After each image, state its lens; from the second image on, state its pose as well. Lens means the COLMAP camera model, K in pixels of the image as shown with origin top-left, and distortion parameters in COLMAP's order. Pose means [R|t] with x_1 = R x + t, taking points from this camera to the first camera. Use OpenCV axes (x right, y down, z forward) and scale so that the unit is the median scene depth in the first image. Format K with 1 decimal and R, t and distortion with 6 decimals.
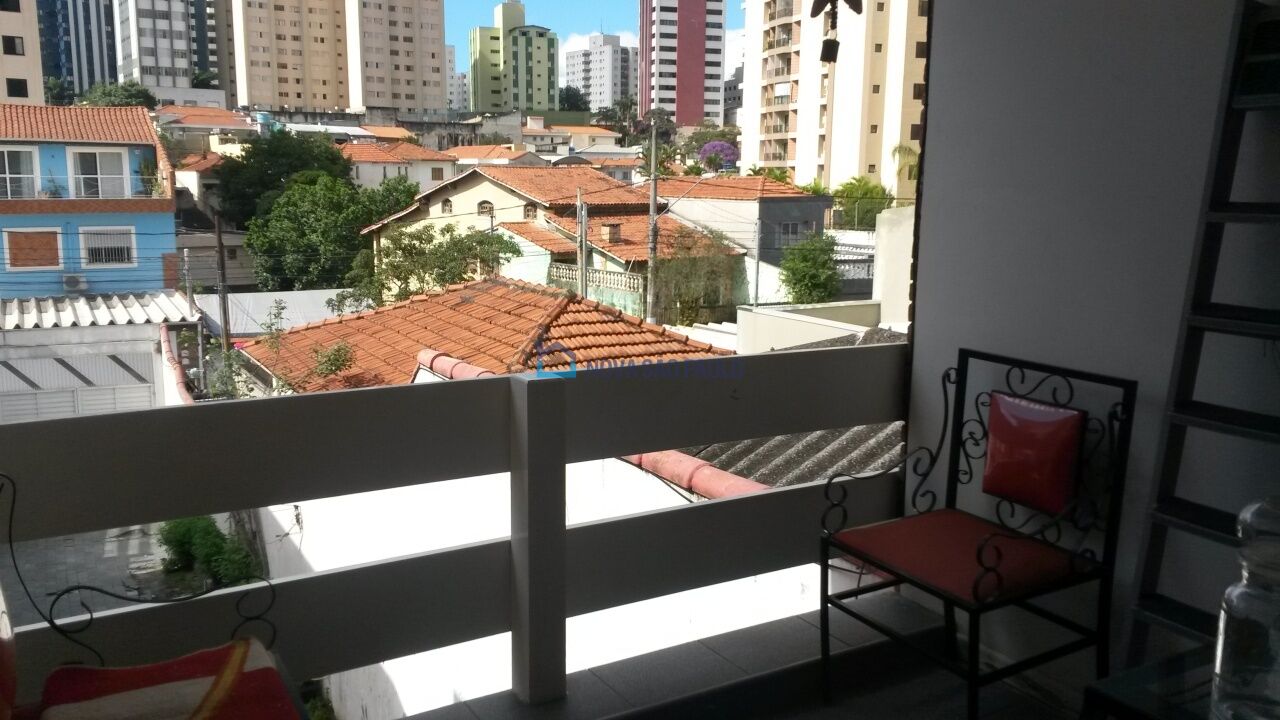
lens RADIAL K [[1023.7, 0, 638.6], [0, 1023.7, 360.0], [0, 0, 1]] dist [0.038890, -0.045460]
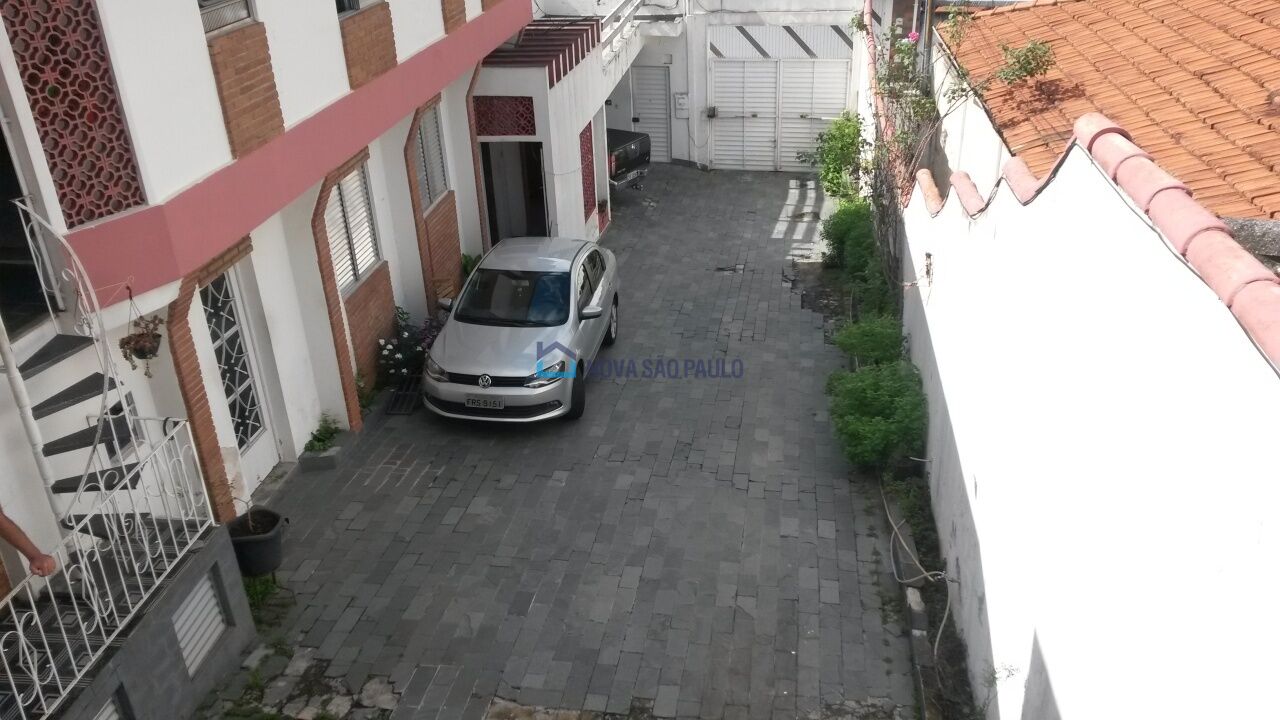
lens RADIAL K [[1023.7, 0, 637.3], [0, 1023.7, 359.2], [0, 0, 1]] dist [0.038890, -0.045460]
pose [[0.780074, 0.248370, -0.574279, -0.012548], [-0.057500, 0.942411, 0.329478, -0.023295], [0.623039, -0.223996, 0.749431, 0.133741]]
